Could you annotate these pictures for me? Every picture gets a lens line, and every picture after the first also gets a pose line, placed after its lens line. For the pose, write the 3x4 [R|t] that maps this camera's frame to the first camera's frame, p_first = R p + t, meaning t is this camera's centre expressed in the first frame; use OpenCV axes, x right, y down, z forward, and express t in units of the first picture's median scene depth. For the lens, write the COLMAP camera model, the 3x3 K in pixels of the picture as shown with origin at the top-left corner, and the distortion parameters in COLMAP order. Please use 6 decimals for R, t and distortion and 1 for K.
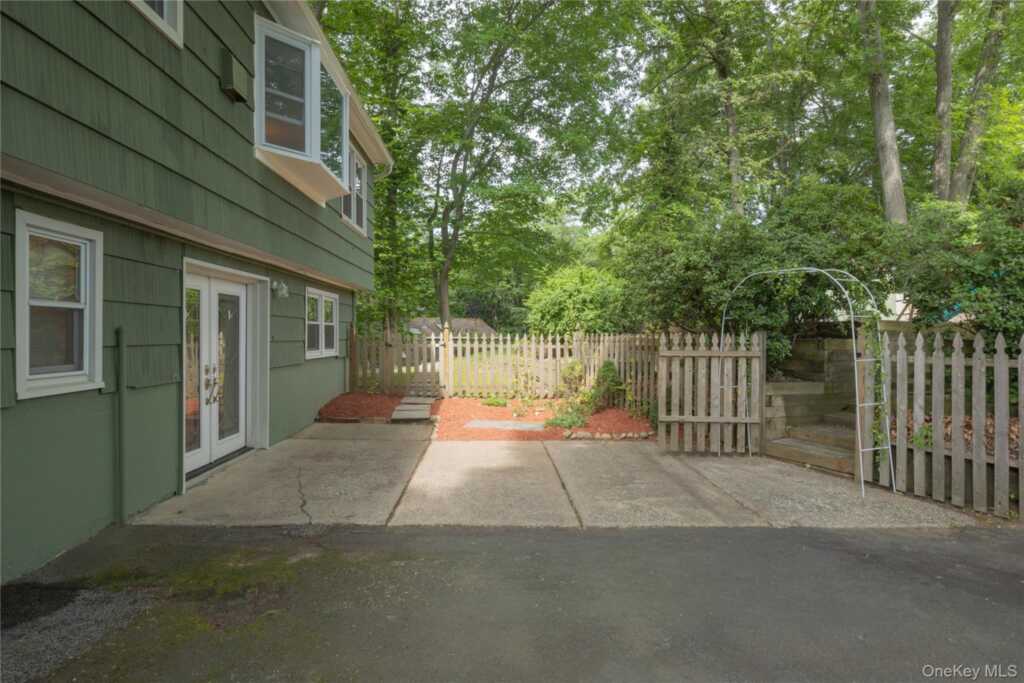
lens RADIAL K [[577.1, 0, 511.7], [0, 577.1, 336.9], [0, 0, 1]] dist [0.005559, -0.003039]
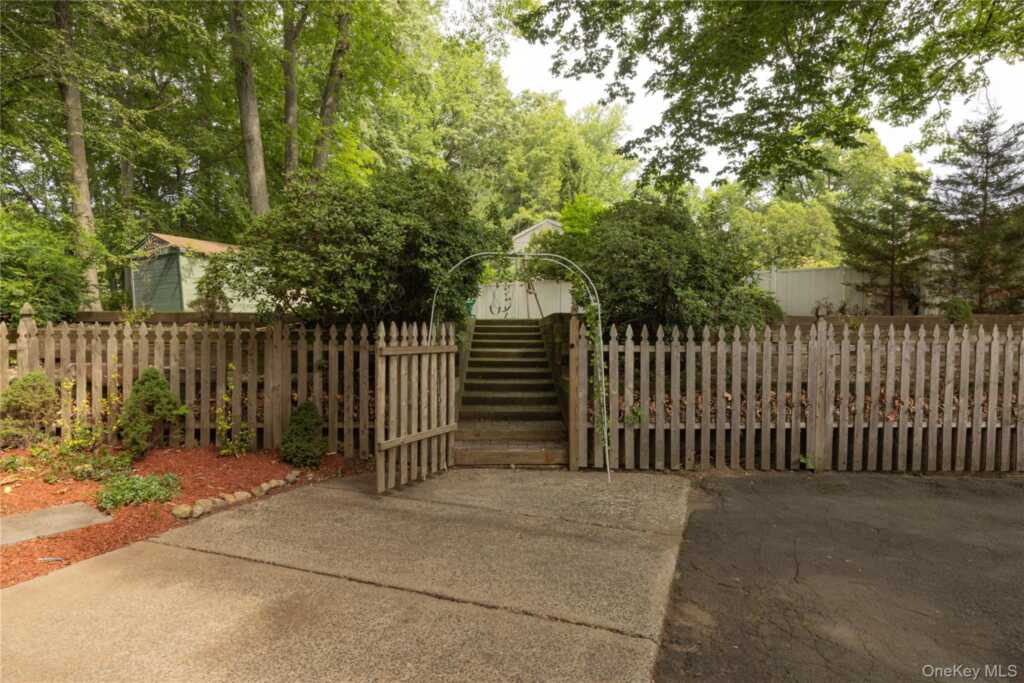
lens RADIAL K [[577.1, 0, 511.8], [0, 577.1, 340.9], [0, 0, 1]] dist [0.005559, -0.003039]
pose [[0.392892, -0.016066, 0.919444, -0.410882], [0.001891, 0.999859, 0.016662, 0.005270], [-0.919583, -0.004807, 0.392867, 0.756805]]
